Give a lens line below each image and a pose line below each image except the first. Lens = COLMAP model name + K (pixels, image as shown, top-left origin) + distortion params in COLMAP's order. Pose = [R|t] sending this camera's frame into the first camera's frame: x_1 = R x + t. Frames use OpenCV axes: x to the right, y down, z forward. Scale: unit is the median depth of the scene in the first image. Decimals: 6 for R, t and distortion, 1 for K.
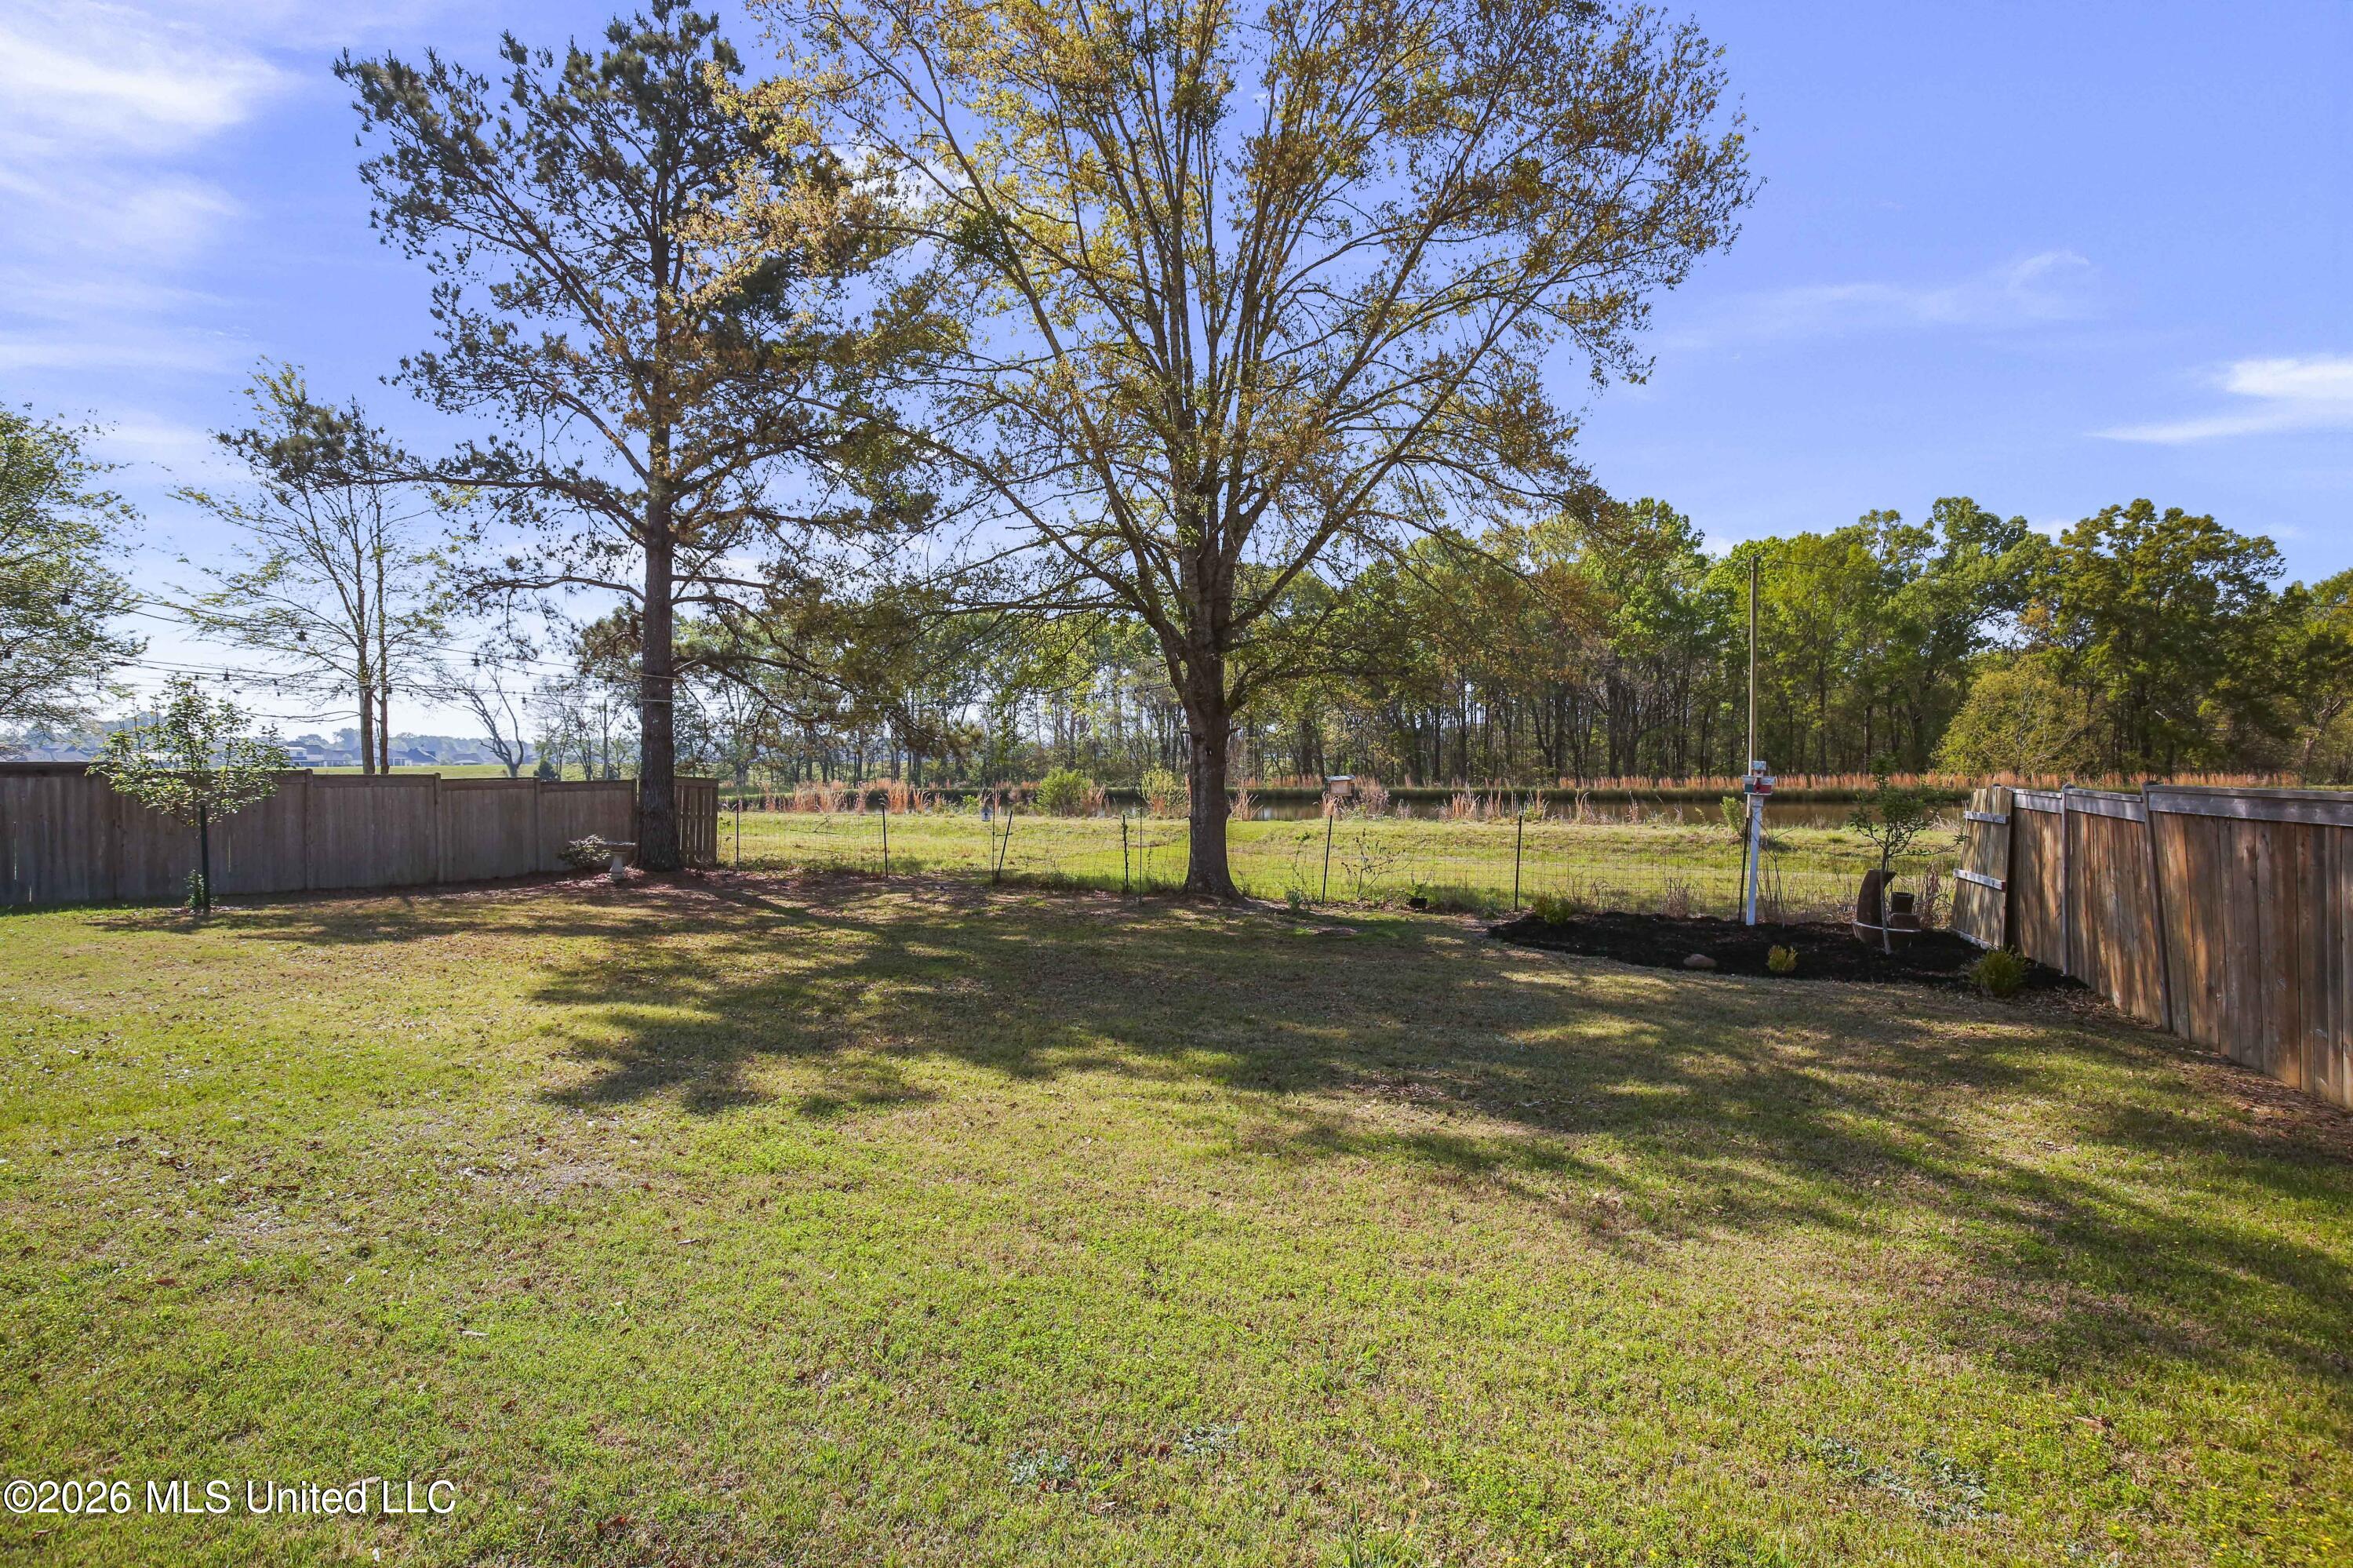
lens RADIAL K [[1087.0, 0, 1178.8], [0, 1087.0, 789.1], [0, 0, 1]] dist [-0.027417, 0.000461]
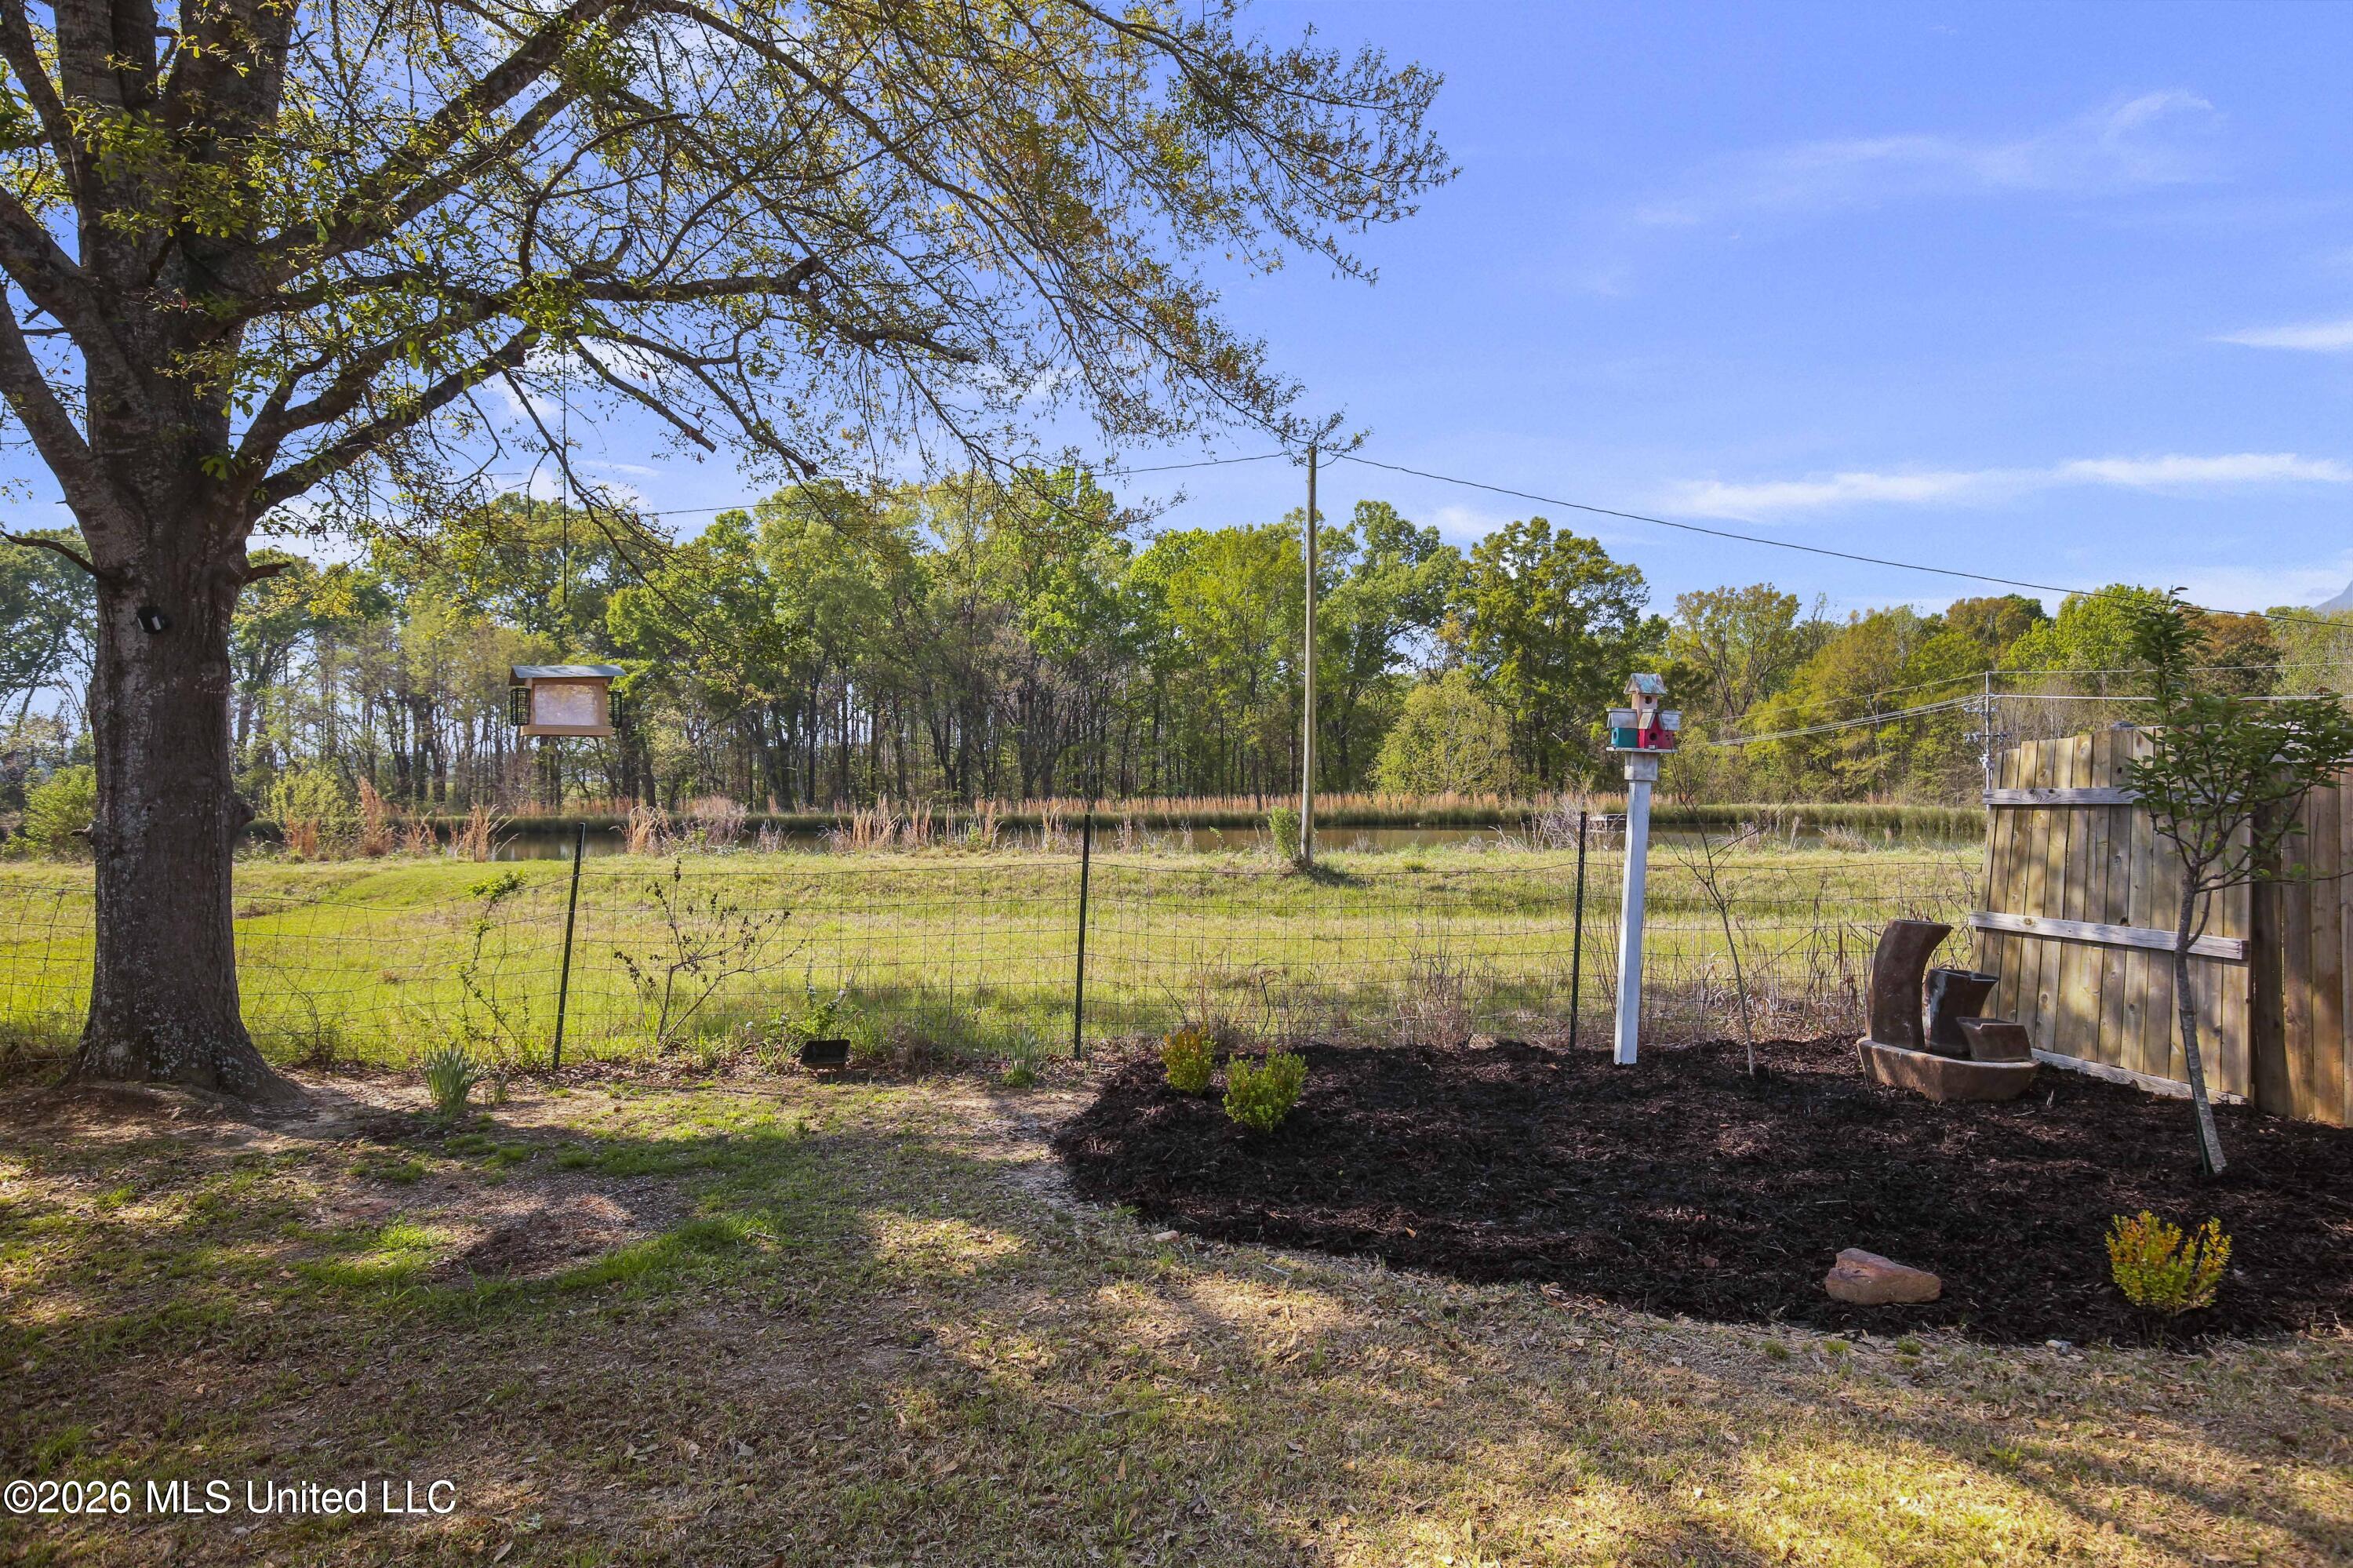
lens RADIAL K [[1334.7, 0, 1169.1], [0, 1334.7, 772.6], [0, 0, 1]] dist [-0.012955, 0.001911]
pose [[0.878349, 0.009287, 0.477929, 0.015827], [0.008722, 0.999333, -0.035447, 0.003905], [-0.477940, 0.035303, 0.877683, 0.081548]]
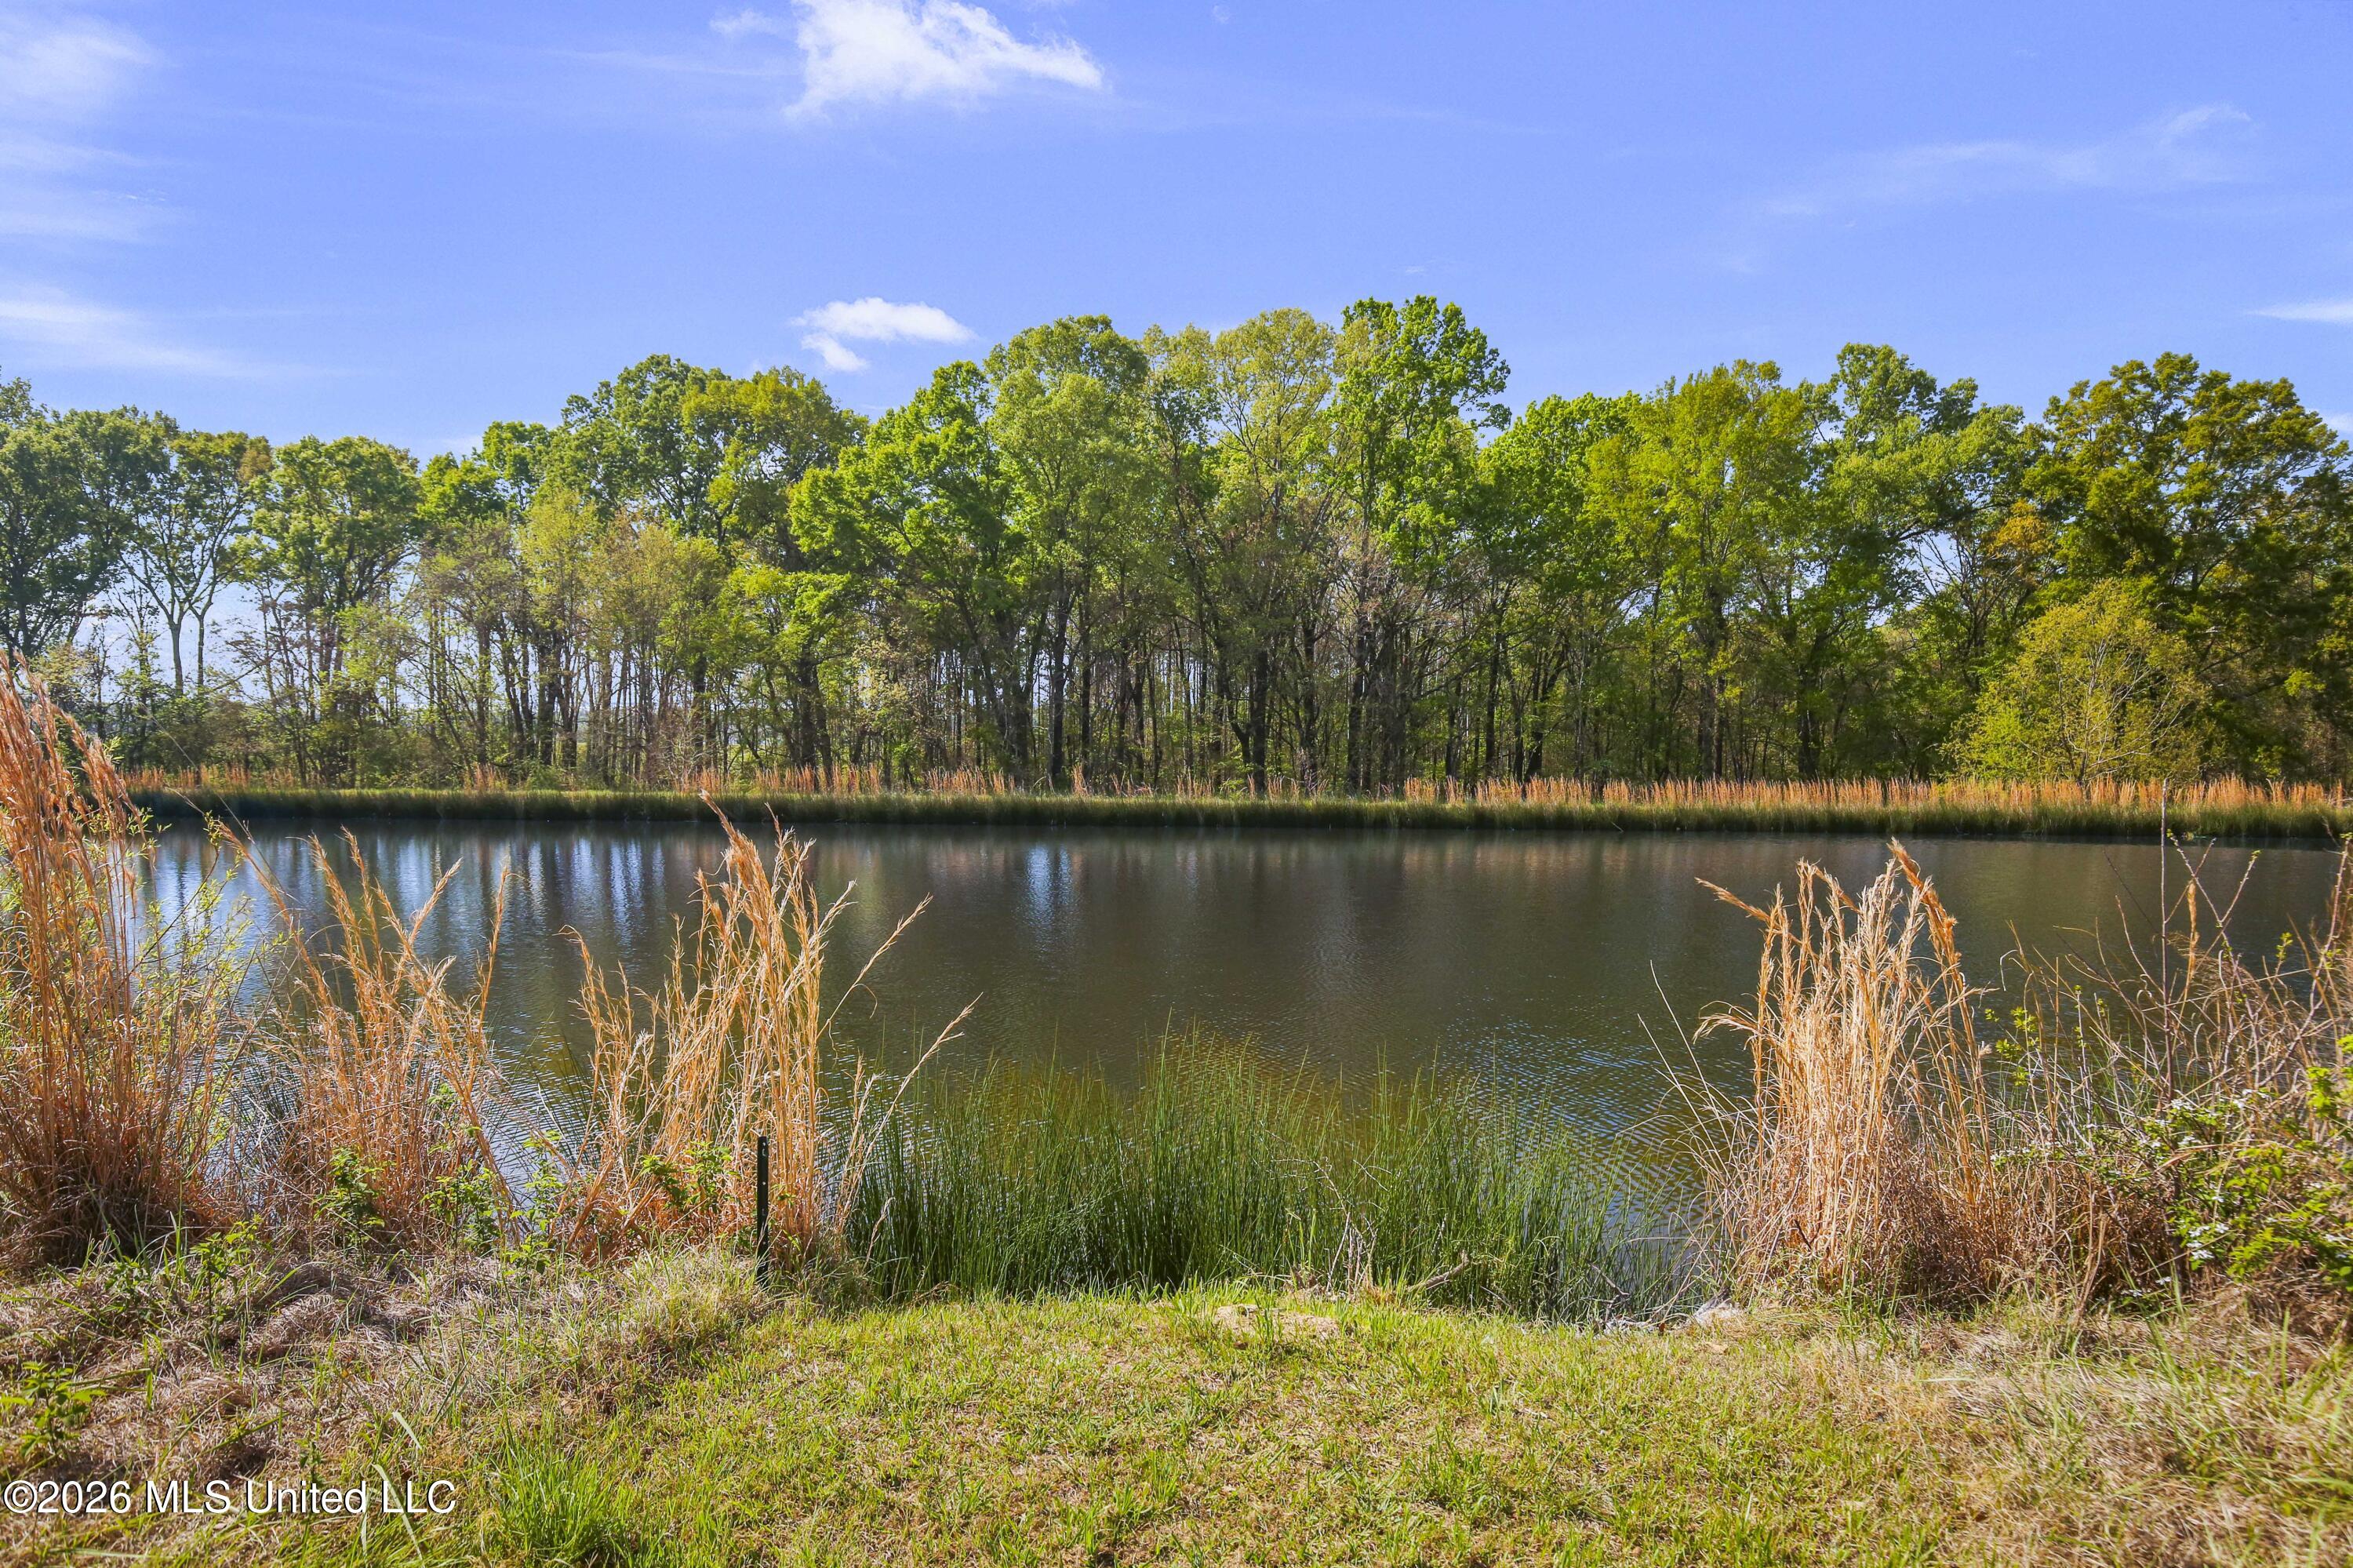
lens RADIAL K [[1535.9, 0, 1171.8], [0, 1535.9, 804.8], [0, 0, 1]] dist [0.006711, -0.001064]
pose [[0.932754, 0.007550, 0.360435, 0.017399], [-0.010159, 0.999934, 0.005343, -0.001760], [-0.360371, -0.008645, 0.932769, 0.334303]]
